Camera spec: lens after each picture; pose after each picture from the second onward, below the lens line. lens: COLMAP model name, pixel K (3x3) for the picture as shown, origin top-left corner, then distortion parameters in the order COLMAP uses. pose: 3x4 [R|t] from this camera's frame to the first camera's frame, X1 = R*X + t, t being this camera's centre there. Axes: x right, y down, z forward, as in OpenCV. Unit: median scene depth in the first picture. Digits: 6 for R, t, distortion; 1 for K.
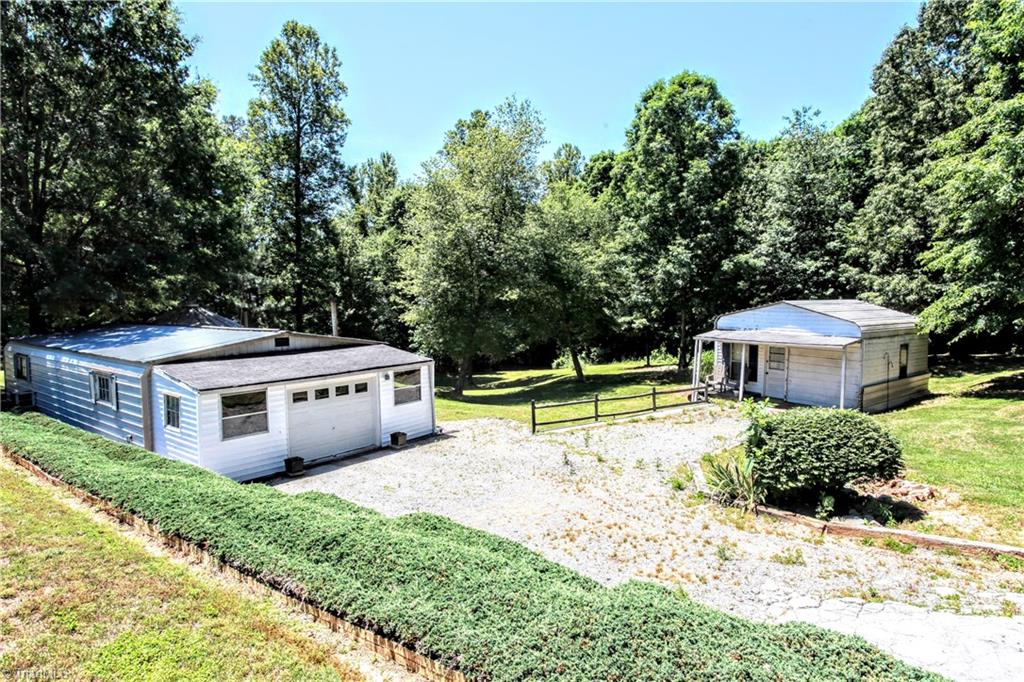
lens RADIAL K [[575.4, 0, 512.0], [0, 575.4, 341.0], [0, 0, 1]] dist [-0.046940, -0.000014]
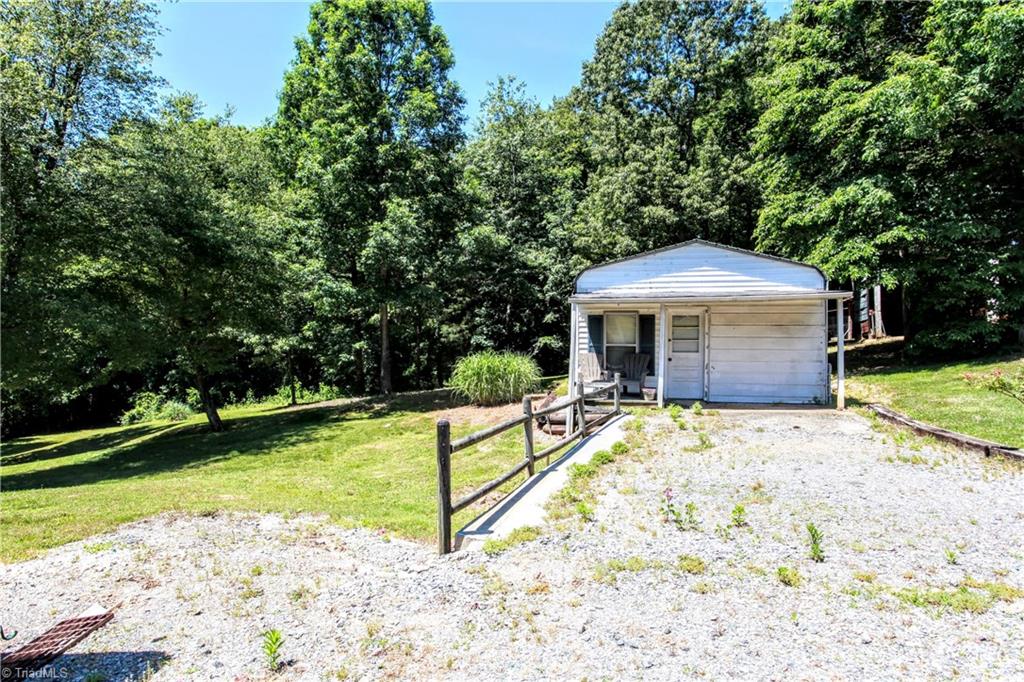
lens RADIAL K [[601.4, 0, 512.0], [0, 601.4, 341.0], [0, 0, 1]] dist [-0.042709, 0.000286]
pose [[0.761622, 0.002235, 0.648018, -0.062027], [0.053232, 0.996399, -0.066000, 0.043754], [-0.645831, 0.084762, 0.758760, 0.388615]]
